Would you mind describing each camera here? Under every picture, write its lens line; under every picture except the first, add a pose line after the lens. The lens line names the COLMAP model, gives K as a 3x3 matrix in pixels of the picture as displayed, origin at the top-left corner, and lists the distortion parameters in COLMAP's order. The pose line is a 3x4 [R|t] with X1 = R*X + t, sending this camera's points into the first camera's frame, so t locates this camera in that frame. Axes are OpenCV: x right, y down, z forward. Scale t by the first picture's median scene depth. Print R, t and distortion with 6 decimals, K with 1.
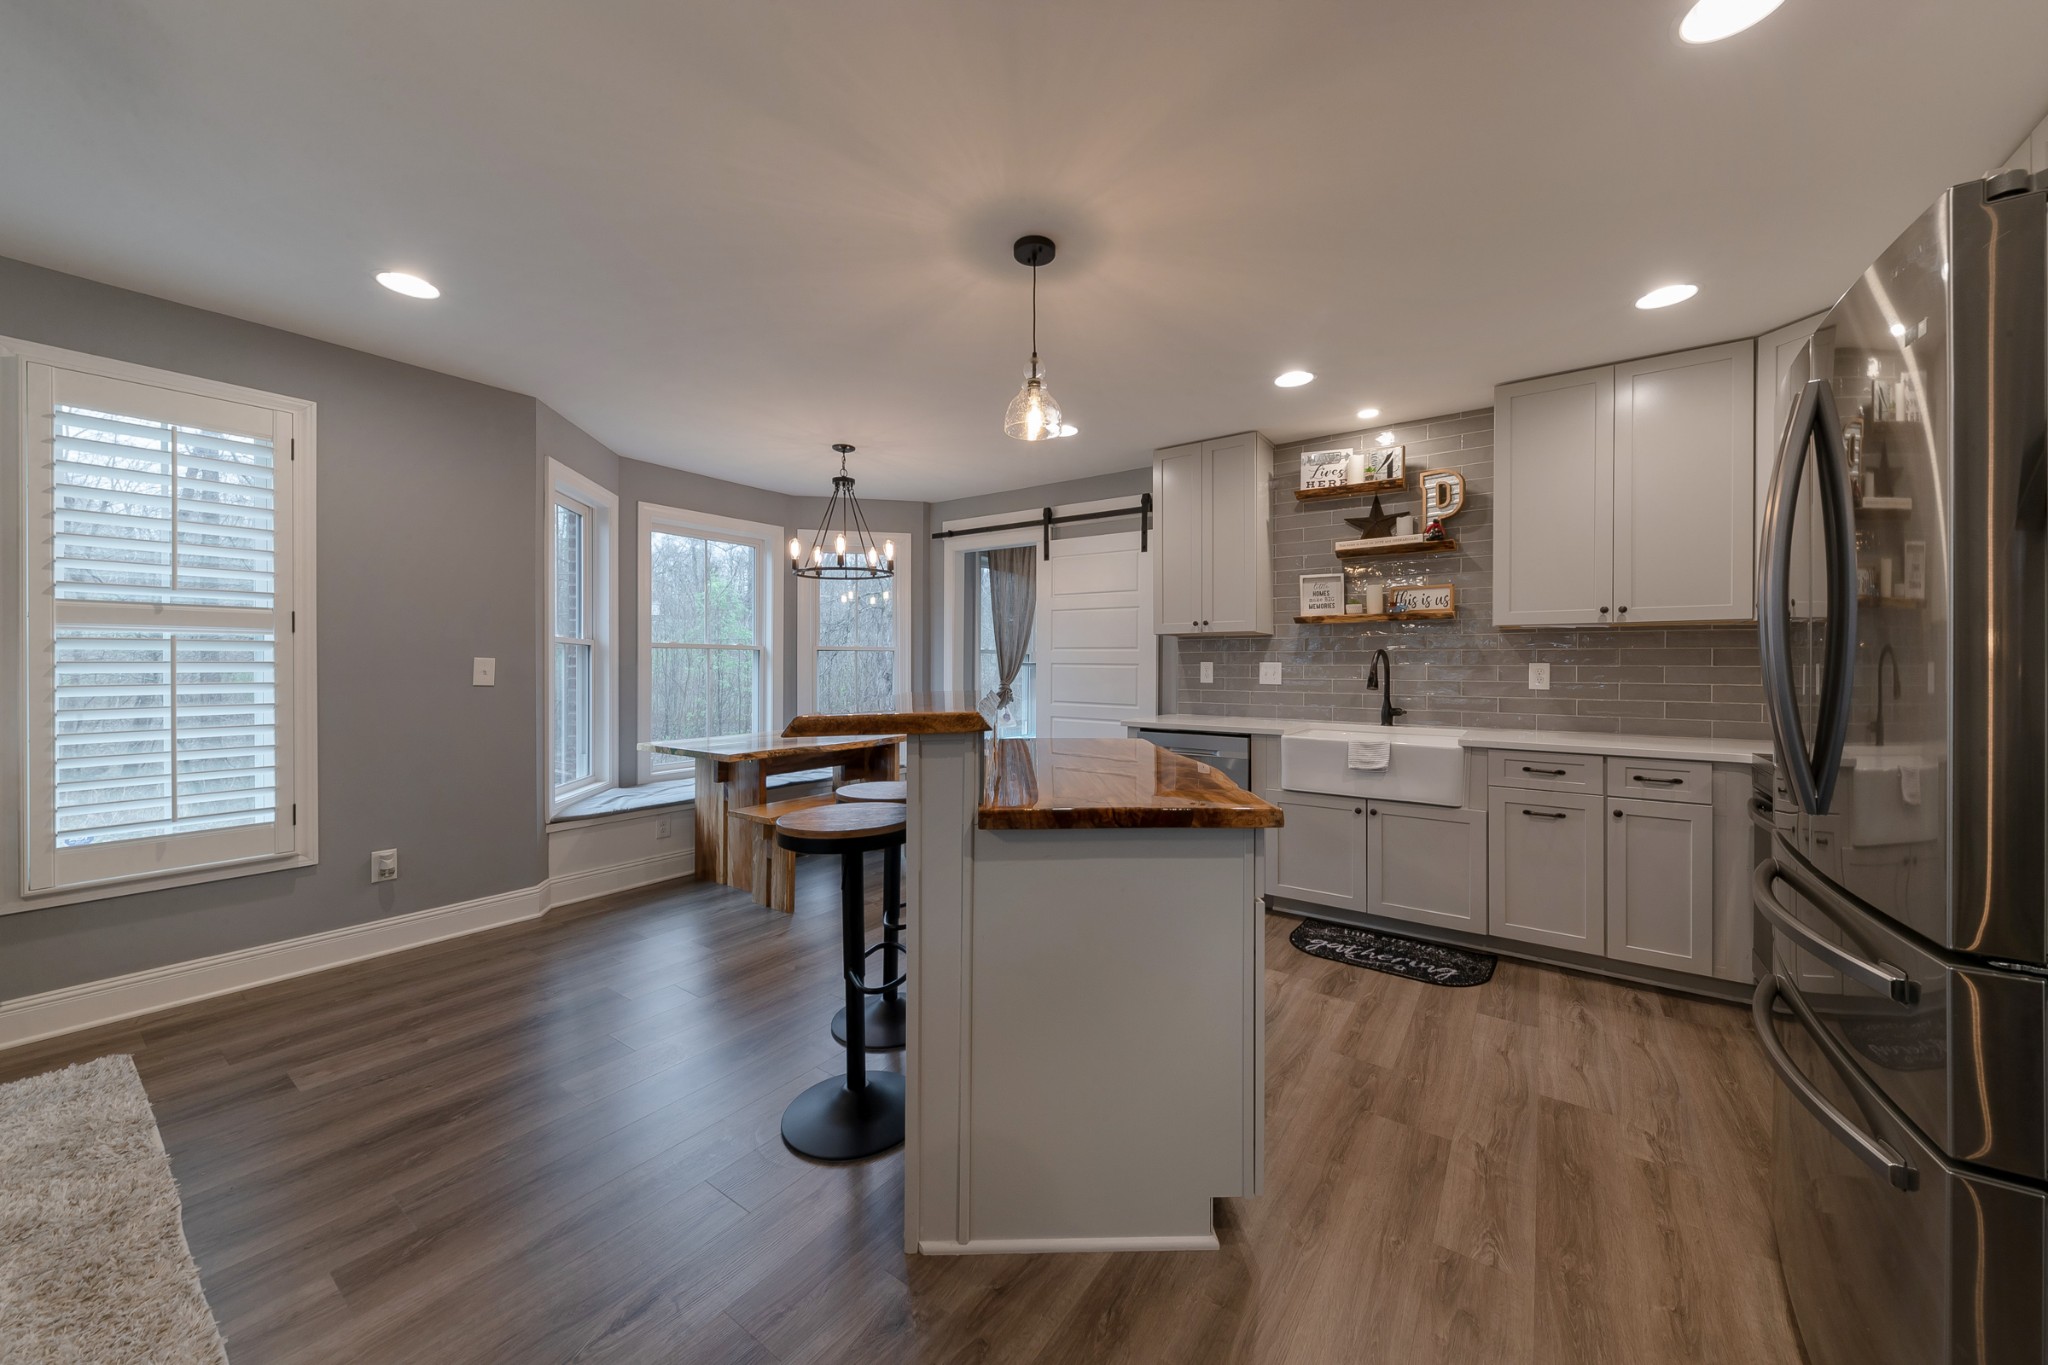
lens RADIAL K [[726.1, 0, 1051.0], [0, 726.1, 664.6], [0, 0, 1]] dist [-0.008866, -0.000155]
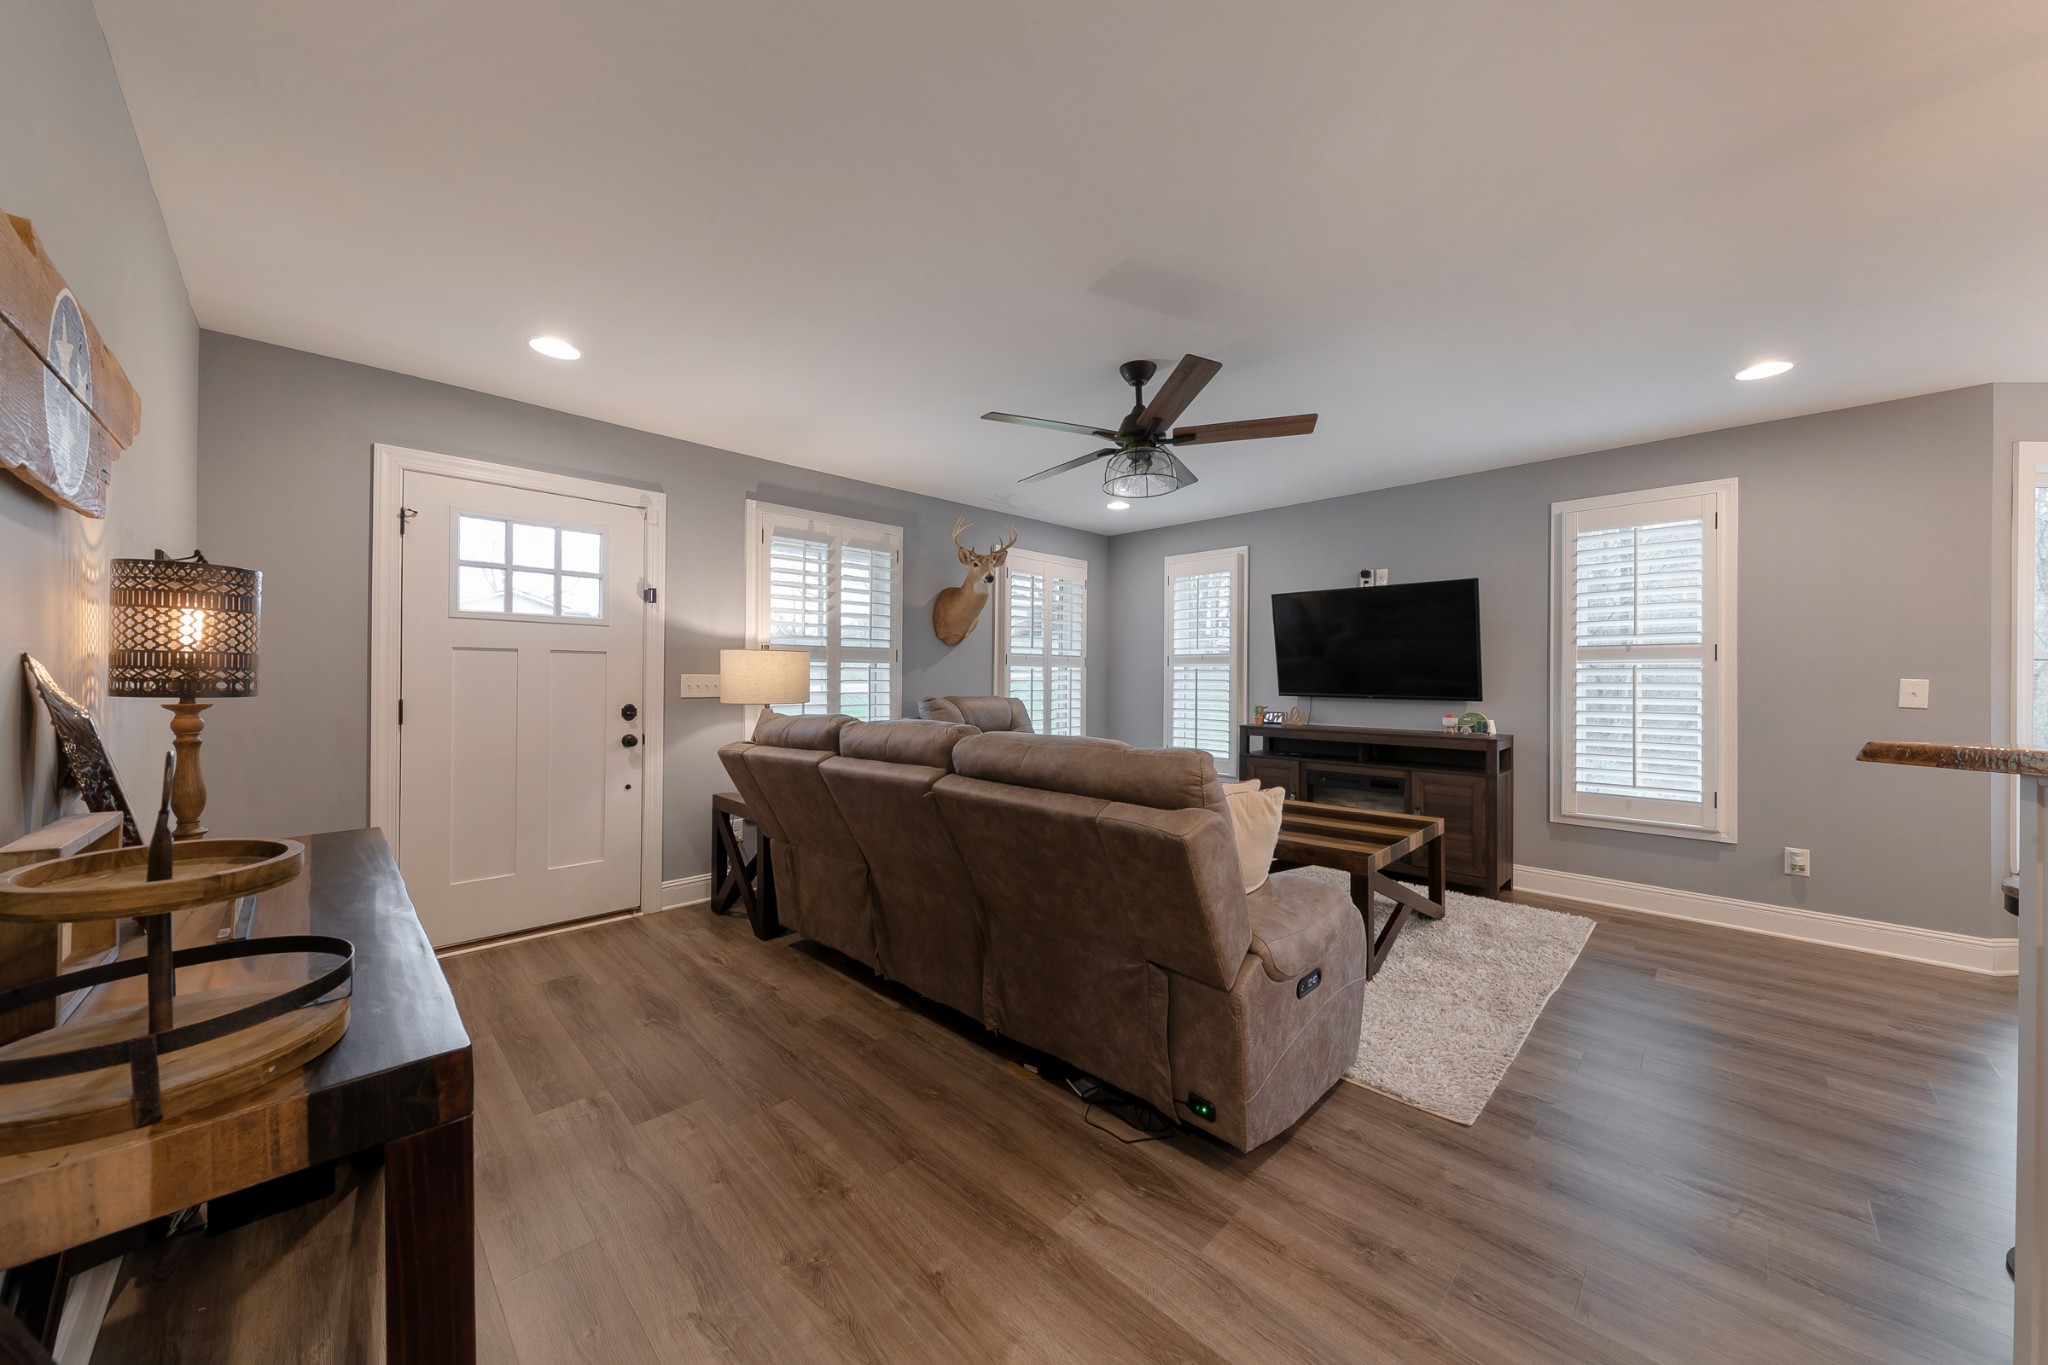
lens RADIAL K [[714.8, 0, 1036.2], [0, 714.8, 680.3], [0, 0, 1]] dist [-0.001190, -0.000151]
pose [[-0.190737, -0.001673, -0.981640, 0.350531], [-0.004115, 0.999991, -0.000905, -0.001712], [0.981633, 0.003867, -0.190742, 0.026818]]
